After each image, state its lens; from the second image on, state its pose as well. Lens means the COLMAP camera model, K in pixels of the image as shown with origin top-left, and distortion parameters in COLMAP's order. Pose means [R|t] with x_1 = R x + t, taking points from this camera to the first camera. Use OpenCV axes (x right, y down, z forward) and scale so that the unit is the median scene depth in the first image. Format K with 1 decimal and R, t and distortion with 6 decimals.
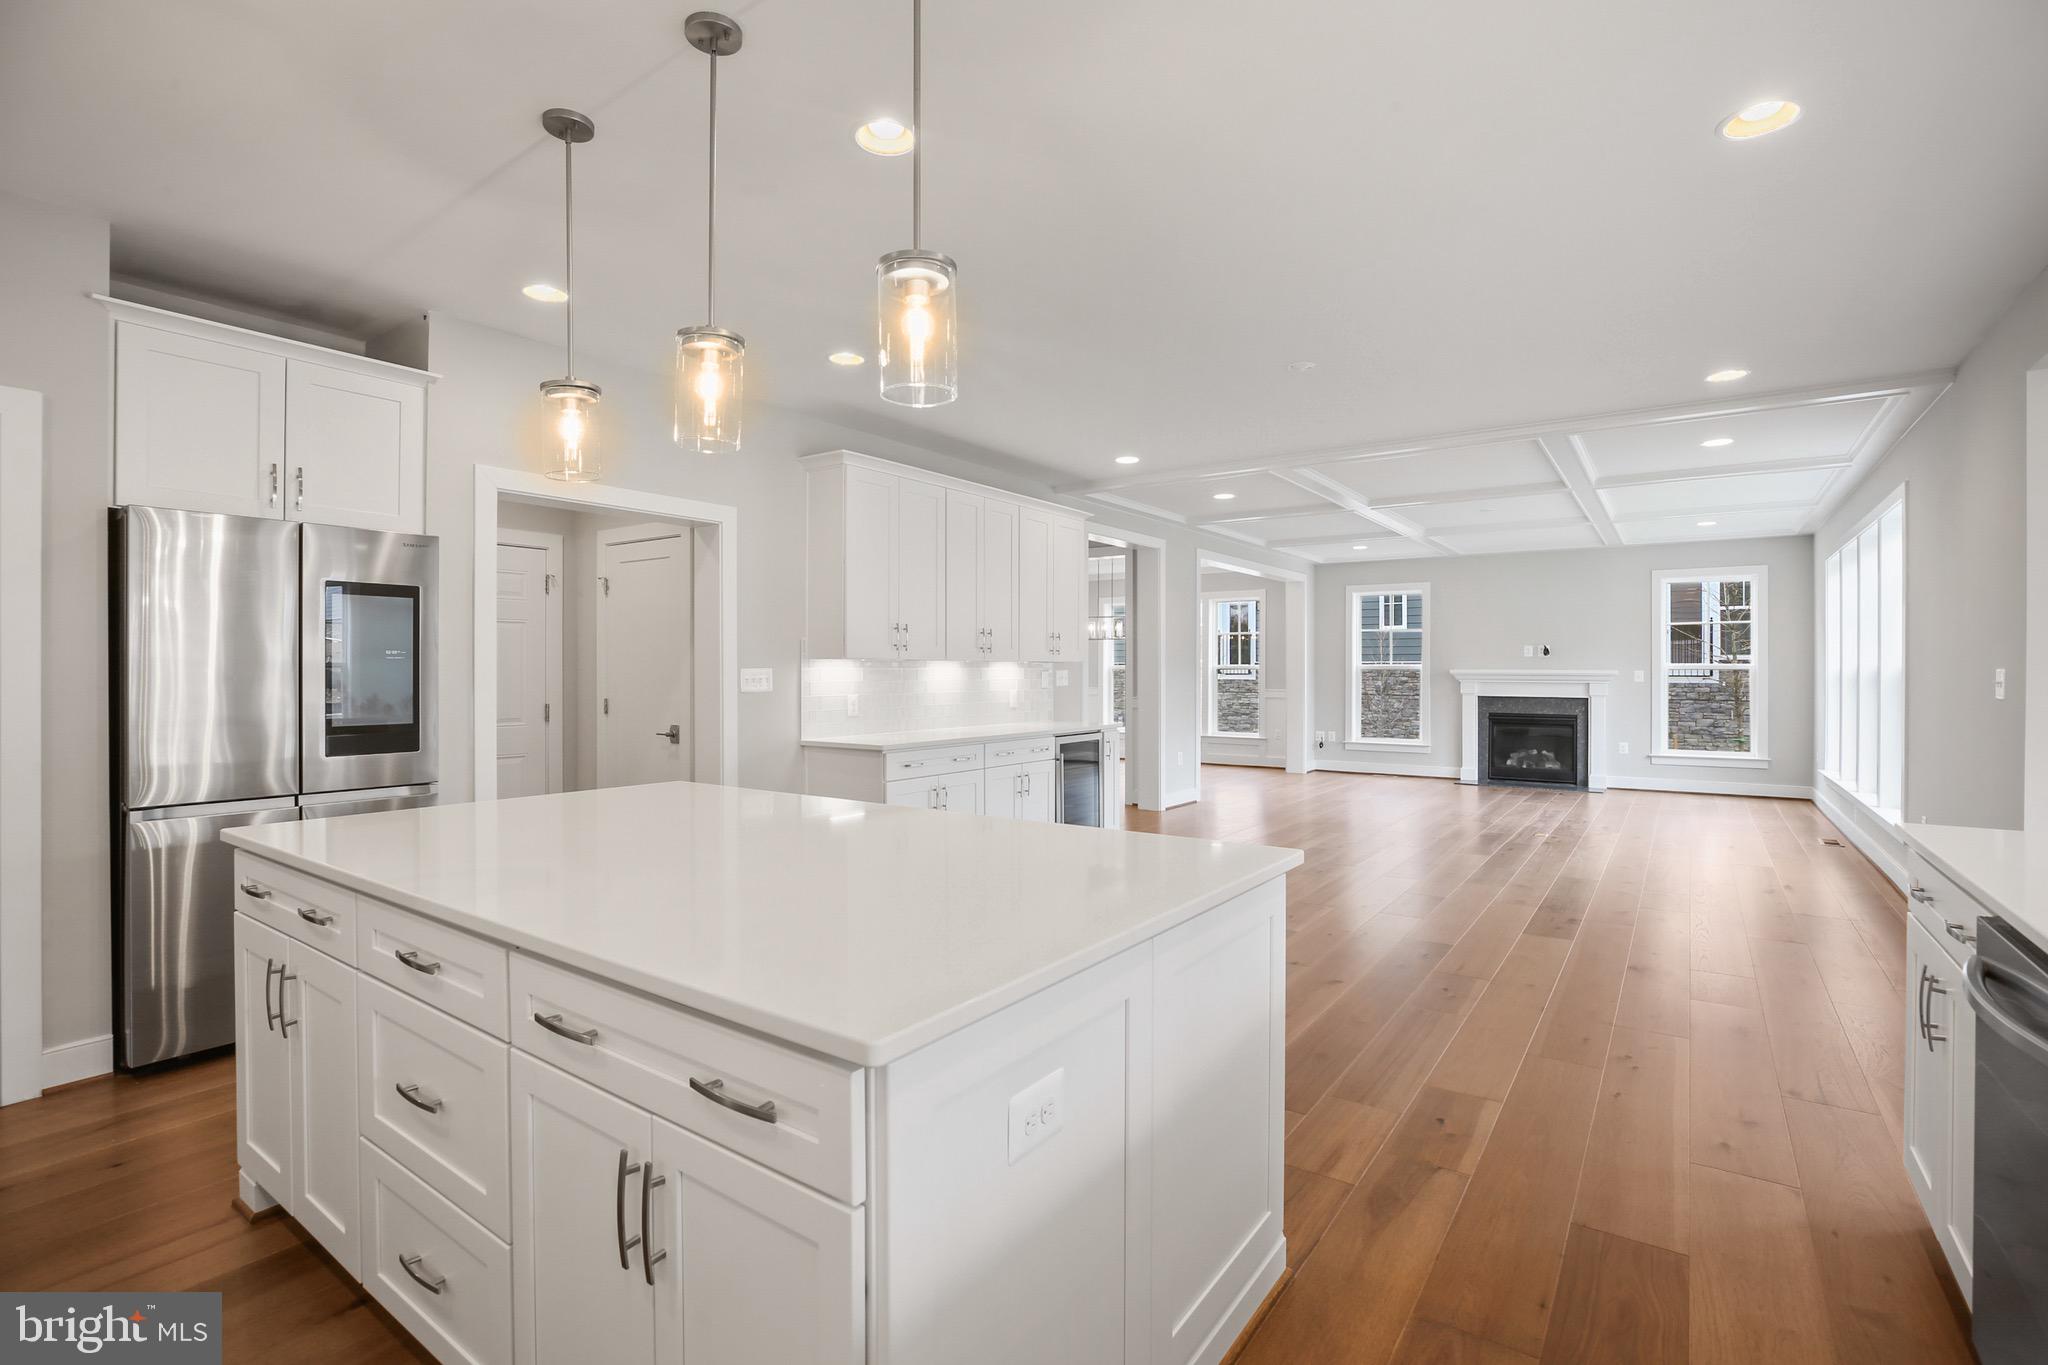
lens RADIAL K [[955.3, 0, 989.4], [0, 955.3, 673.7], [0, 0, 1]] dist [-0.040109, 0.000513]
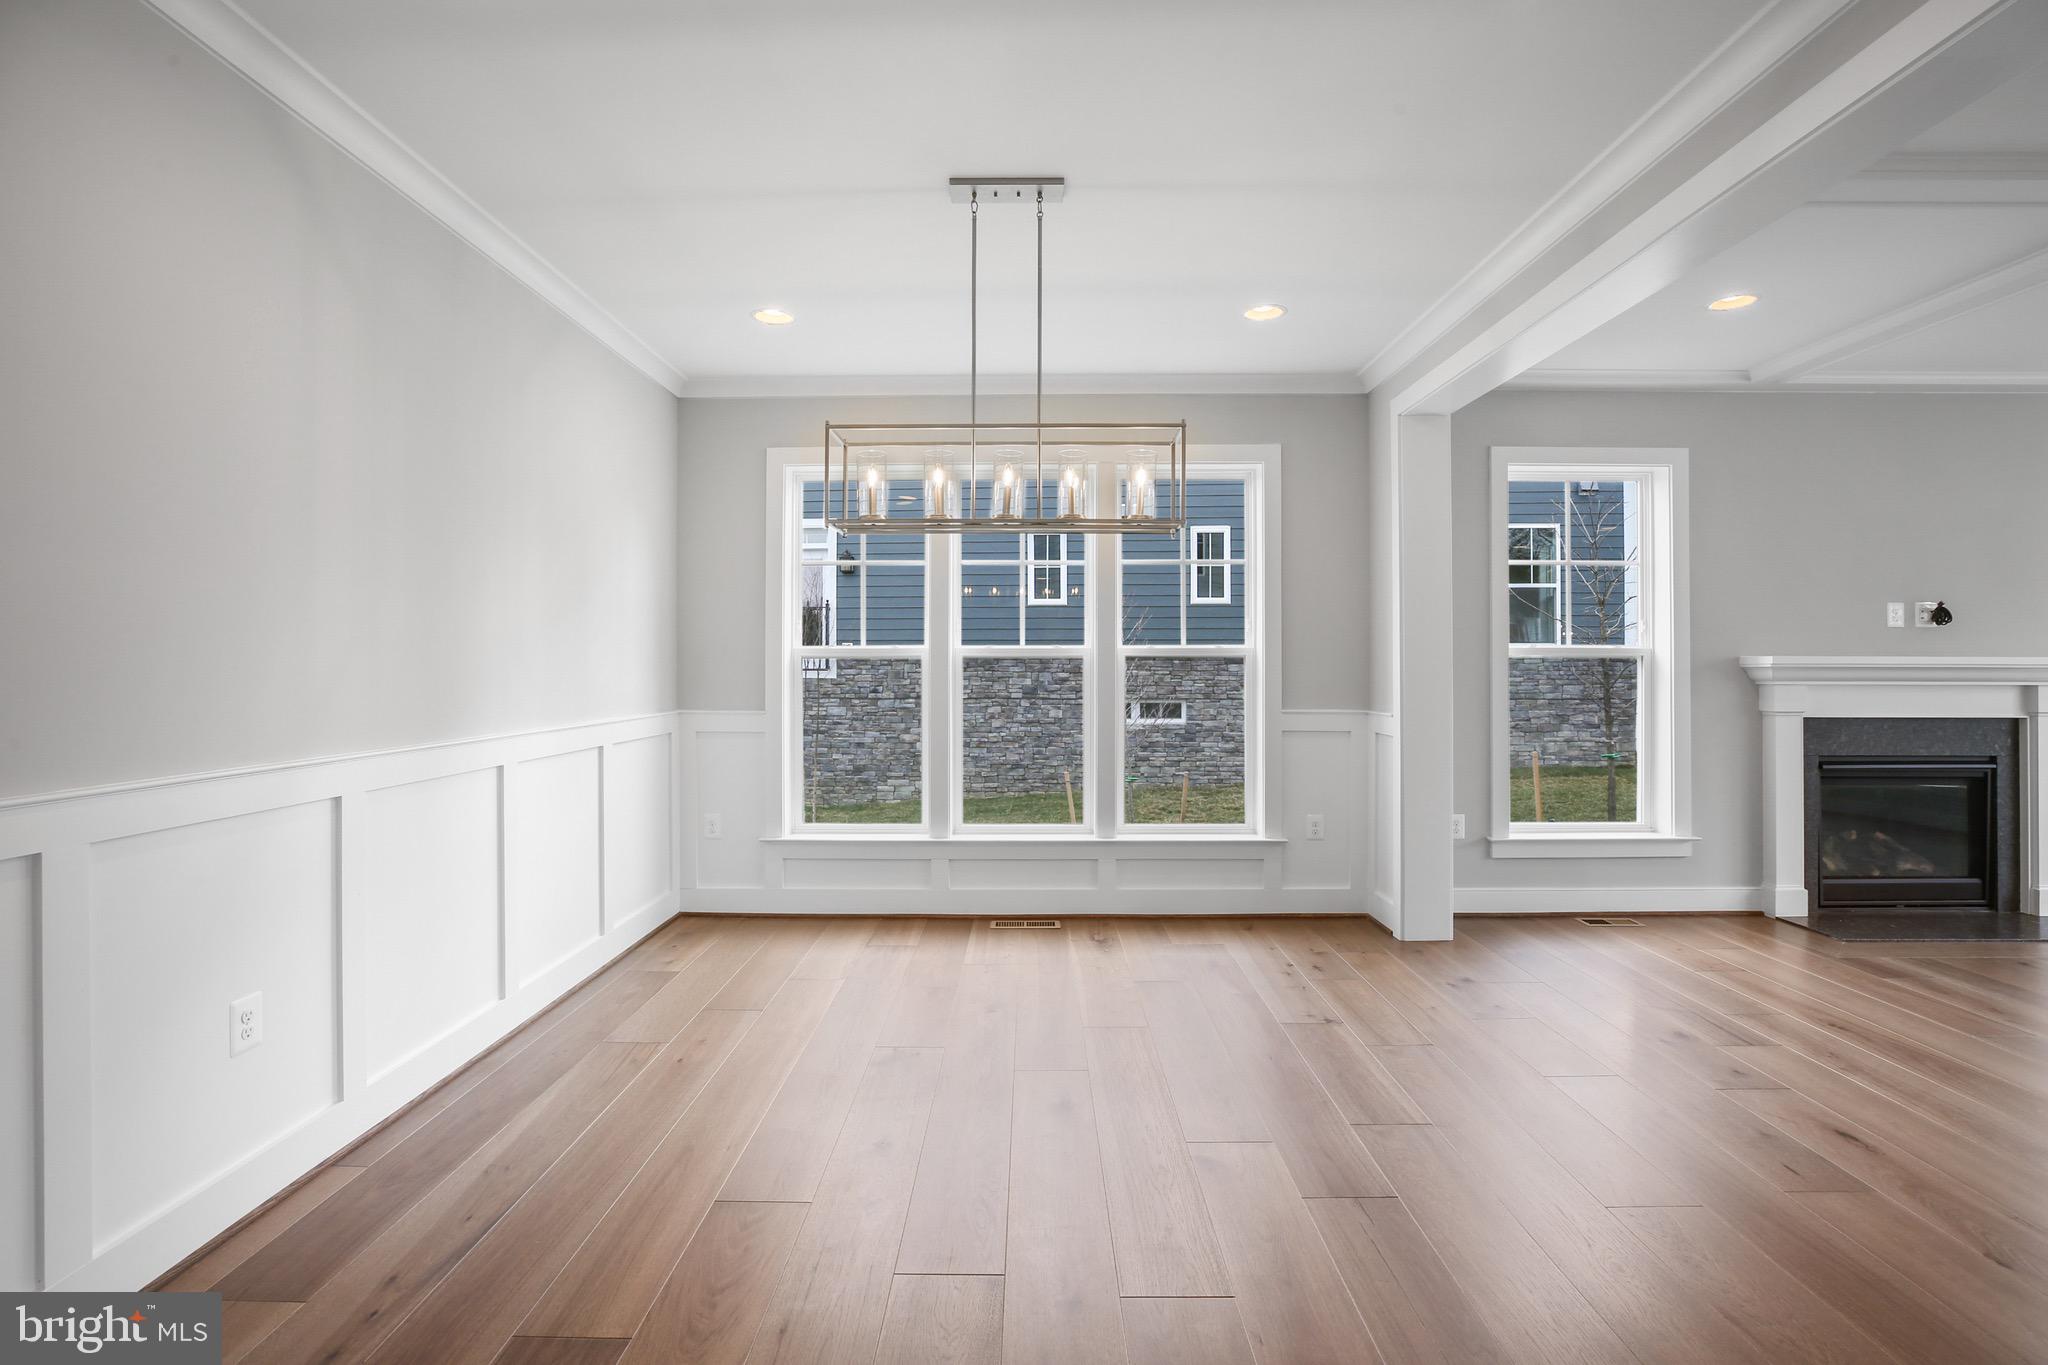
lens RADIAL K [[1056.4, 0, 1029.8], [0, 1056.4, 656.4], [0, 0, 1]] dist [-0.004710, -0.000352]
pose [[0.803587, -0.000443, 0.595188, -0.053855], [0.006880, 0.999940, -0.008545, -0.003018], [-0.595148, 0.010962, 0.803541, 0.876079]]
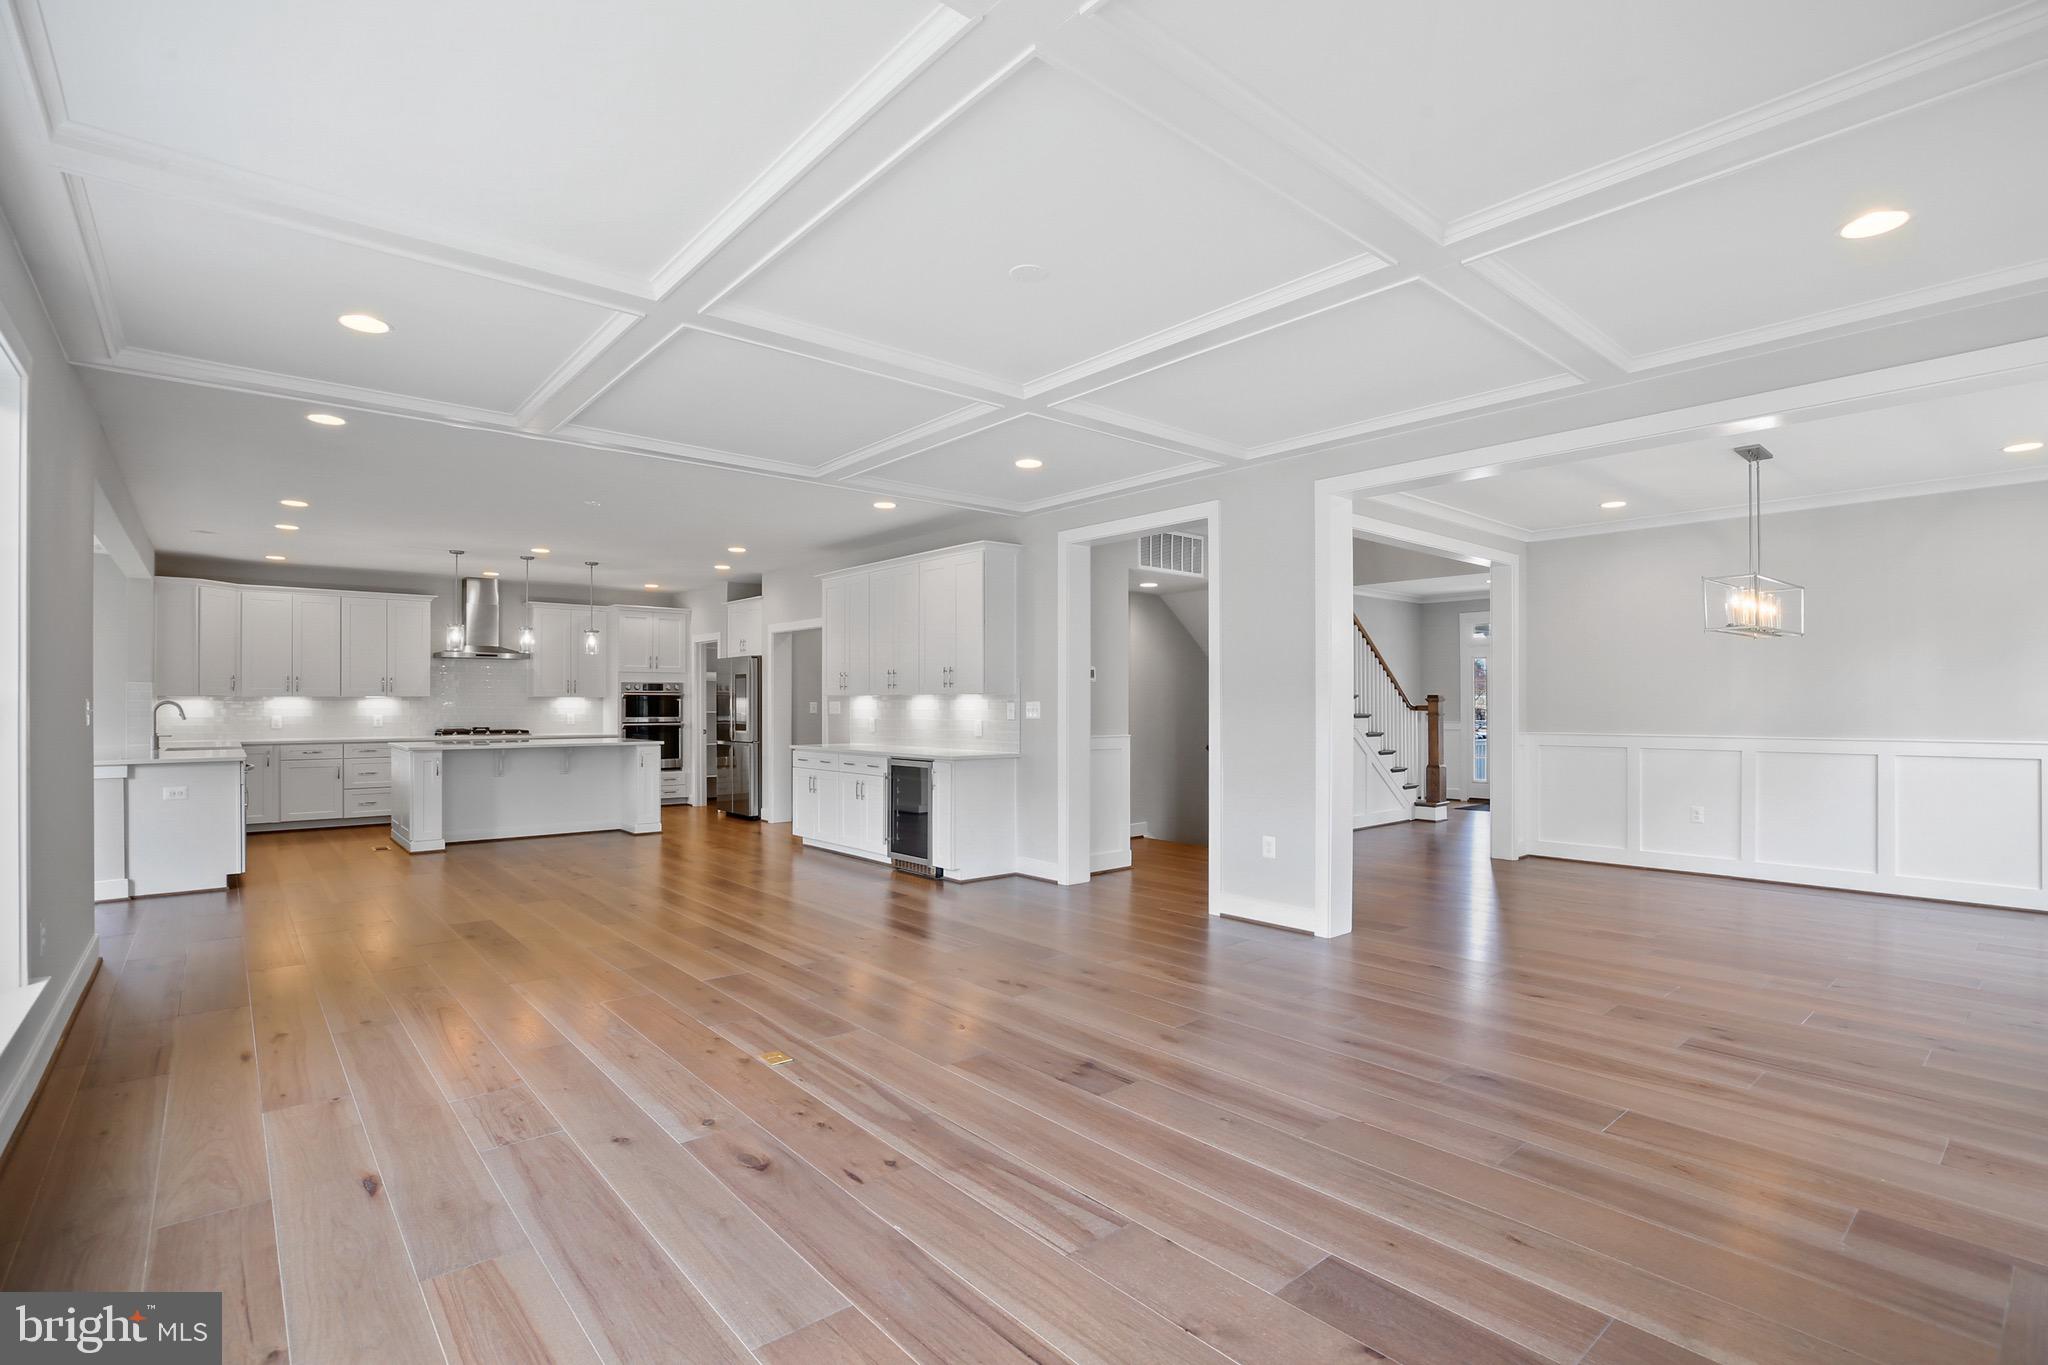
lens RADIAL K [[925.1, 0, 1019.7], [0, 925.1, 694.3], [0, 0, 1]] dist [-0.019968, 0.000748]
pose [[-0.206066, -0.009891, -0.978488, 0.705425], [-0.001807, 0.999951, -0.009728, -0.001584], [0.978536, -0.000237, -0.206074, 0.847770]]
